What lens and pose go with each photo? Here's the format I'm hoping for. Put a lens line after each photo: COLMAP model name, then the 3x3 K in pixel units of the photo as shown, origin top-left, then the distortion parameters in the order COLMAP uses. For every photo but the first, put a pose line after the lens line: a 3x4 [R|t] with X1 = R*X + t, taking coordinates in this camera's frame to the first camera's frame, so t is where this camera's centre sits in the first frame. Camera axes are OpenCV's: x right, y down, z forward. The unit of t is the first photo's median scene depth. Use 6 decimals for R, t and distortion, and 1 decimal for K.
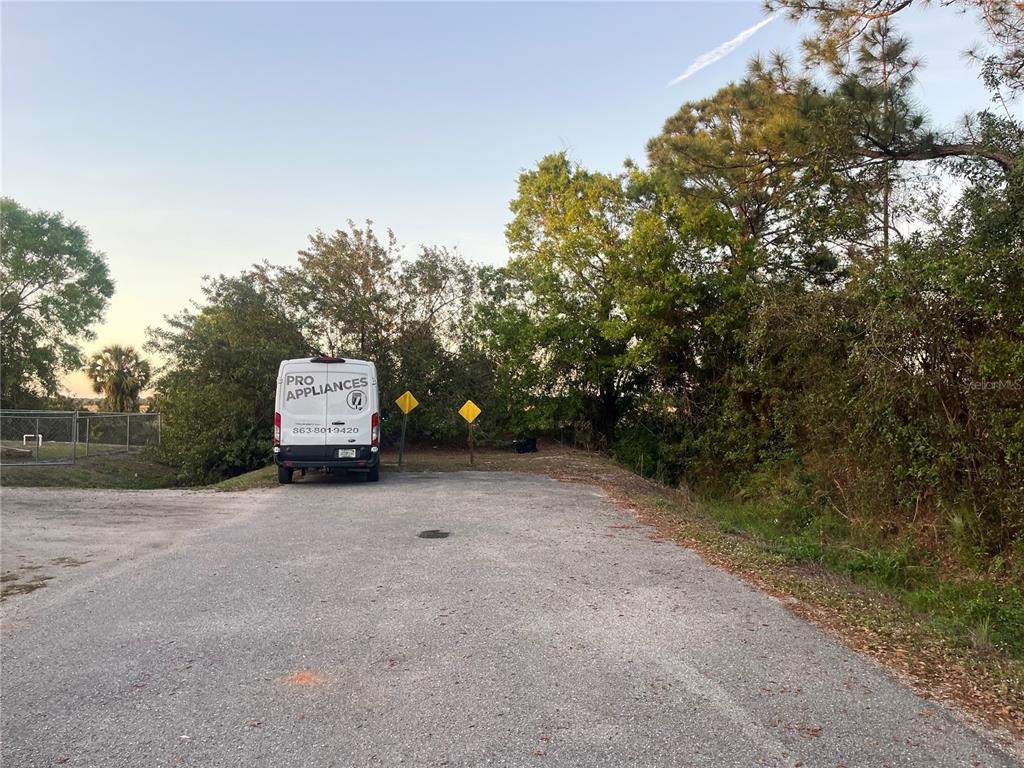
lens RADIAL K [[779.6, 0, 512.0], [0, 779.6, 384.0], [0, 0, 1]] dist [0.001733, 0.000277]
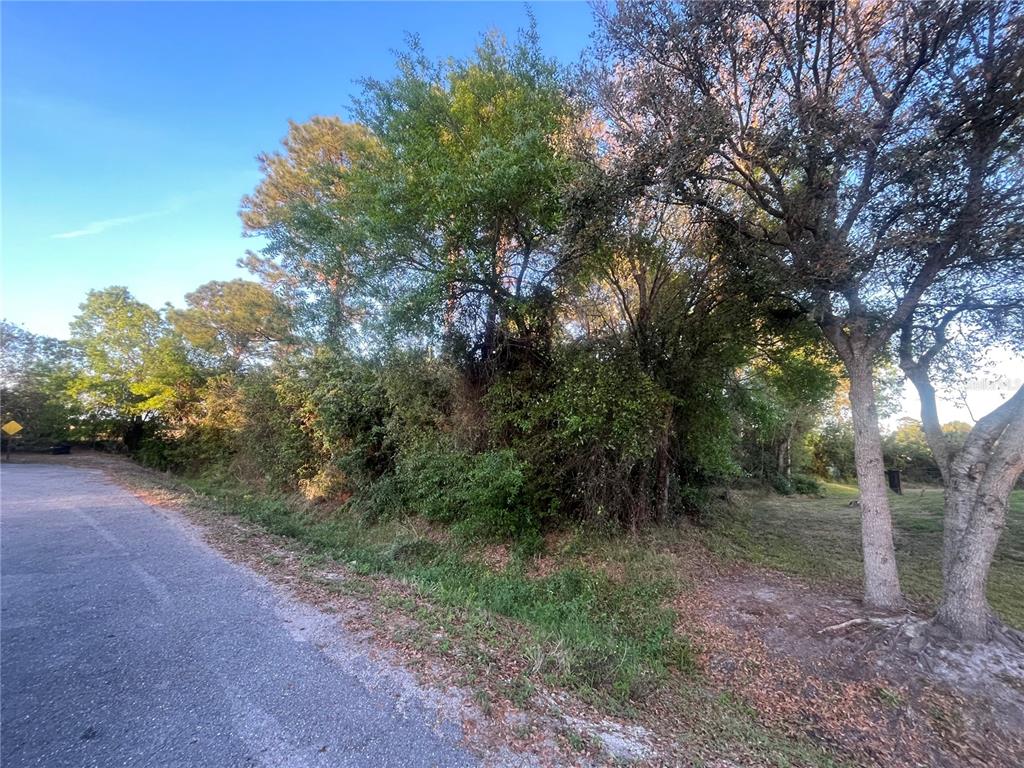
lens RADIAL K [[413.5, 0, 510.9], [0, 413.5, 381.6], [0, 0, 1]] dist [-0.001724, -0.000184]
pose [[0.692561, 0.136486, 0.708329, 0.035609], [-0.061533, 0.989536, -0.130508, -0.009697], [-0.718730, 0.046799, 0.693713, -0.284306]]
